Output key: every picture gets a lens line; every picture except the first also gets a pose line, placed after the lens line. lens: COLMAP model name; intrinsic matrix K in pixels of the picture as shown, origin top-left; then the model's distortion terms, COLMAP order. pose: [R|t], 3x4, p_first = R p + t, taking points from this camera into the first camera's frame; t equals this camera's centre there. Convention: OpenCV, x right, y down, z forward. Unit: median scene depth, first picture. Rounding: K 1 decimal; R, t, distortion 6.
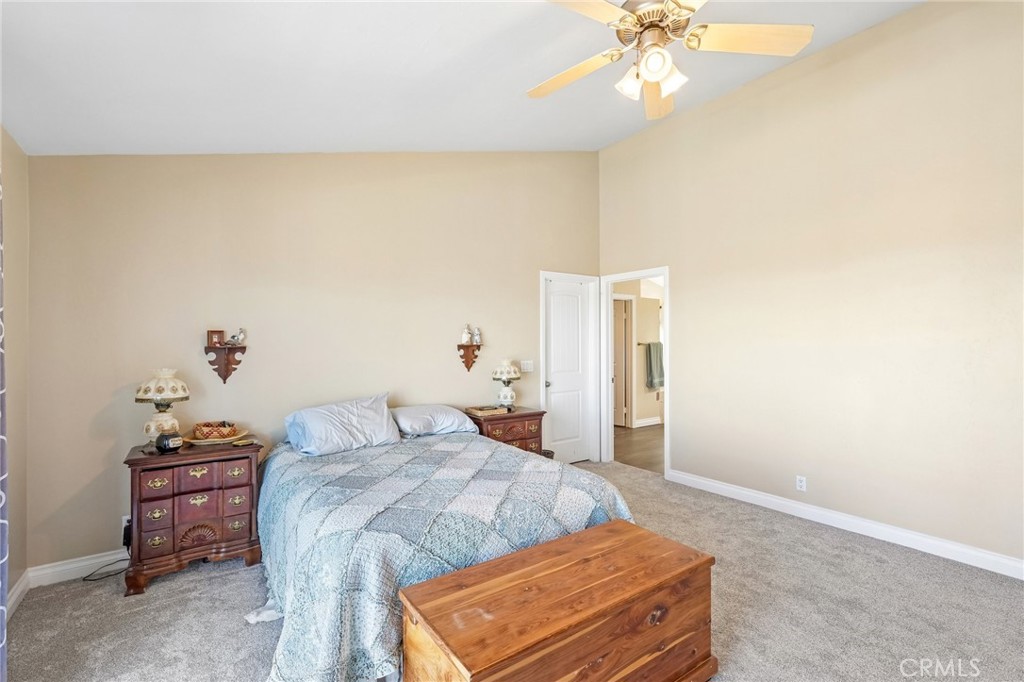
lens RADIAL K [[462.9, 0, 516.2], [0, 462.9, 339.1], [0, 0, 1]] dist [-0.006291, 0.002163]
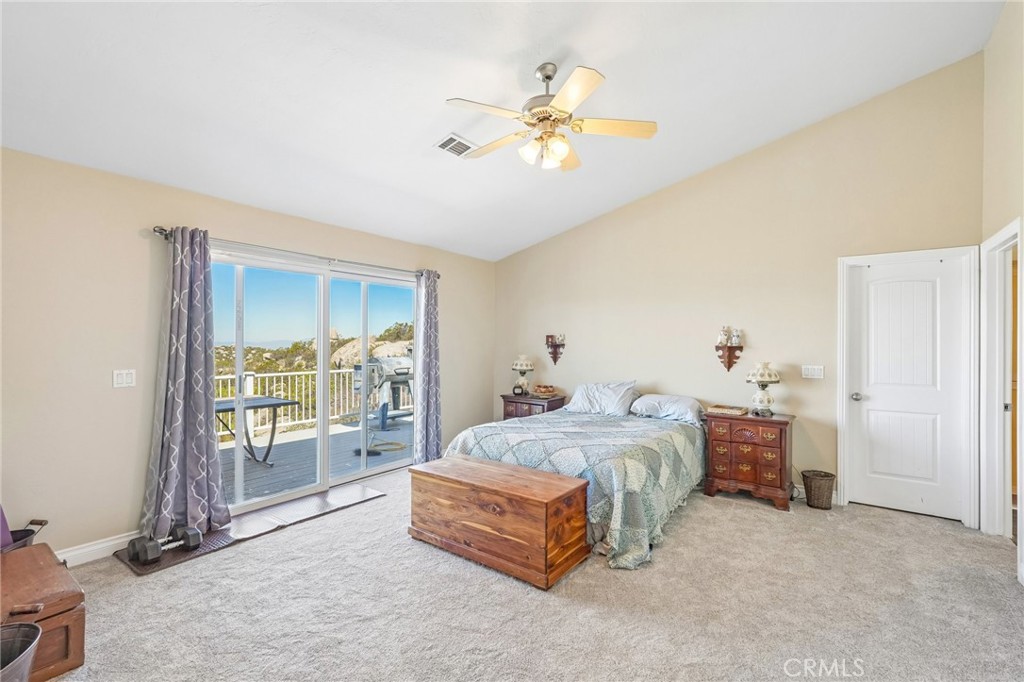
lens RADIAL K [[462.9, 0, 509.0], [0, 462.9, 339.4], [0, 0, 1]] dist [-0.006291, 0.002163]
pose [[0.298006, -0.000251, -0.954564, 0.870320], [-0.001735, 0.999998, -0.000805, -0.000712], [0.954563, 0.001896, 0.298005, 0.256134]]
